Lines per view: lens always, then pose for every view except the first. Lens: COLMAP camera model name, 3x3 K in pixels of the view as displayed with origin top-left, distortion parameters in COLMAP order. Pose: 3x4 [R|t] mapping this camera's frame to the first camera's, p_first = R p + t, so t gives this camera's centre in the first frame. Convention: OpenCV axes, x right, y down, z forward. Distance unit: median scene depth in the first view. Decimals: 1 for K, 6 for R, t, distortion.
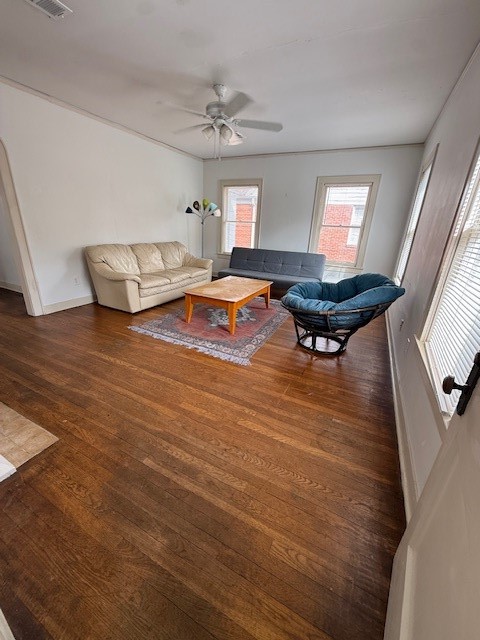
lens RADIAL K [[256.5, 0, 238.9], [0, 256.5, 317.7], [0, 0, 1]] dist [0.005033, -0.000079]
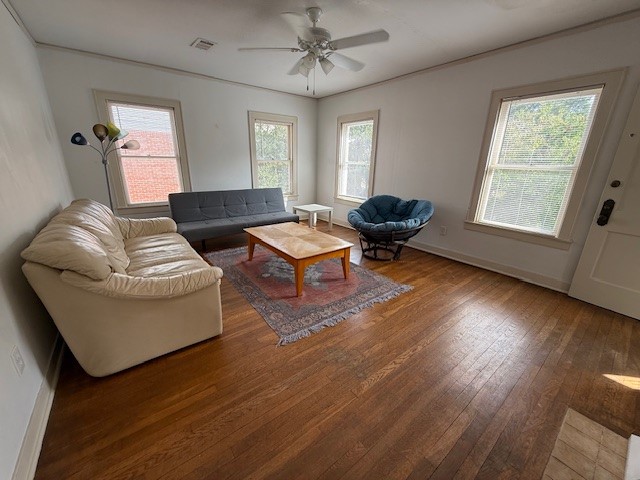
lens RADIAL K [[256.5, 0, 317.5], [0, 256.5, 239.1], [0, 0, 1]] dist [0.005033, -0.000079]
pose [[0.426686, -0.299852, 0.853245, -0.789611], [0.307148, 0.935409, 0.175130, -0.260053], [-0.850646, 0.187347, 0.491225, 0.550711]]
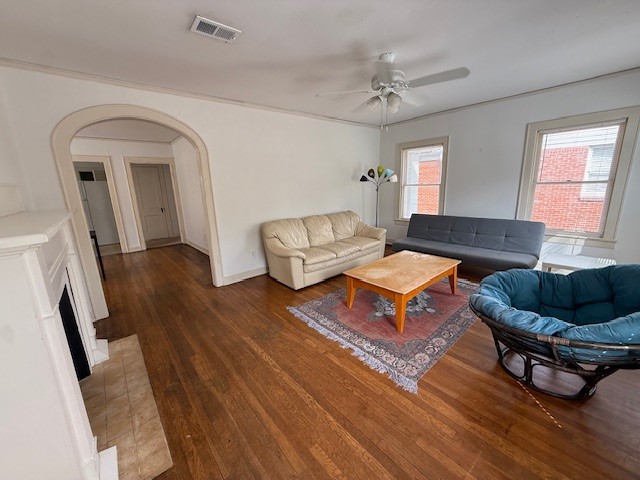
lens RADIAL K [[256.5, 0, 317.9], [0, 256.5, 239.5], [0, 0, 1]] dist [0.005033, -0.000079]
pose [[0.919213, 0.007780, -0.393684, 0.047655], [-0.059422, 0.991096, -0.119158, -0.102563], [0.389251, 0.132924, 0.911490, 0.128580]]
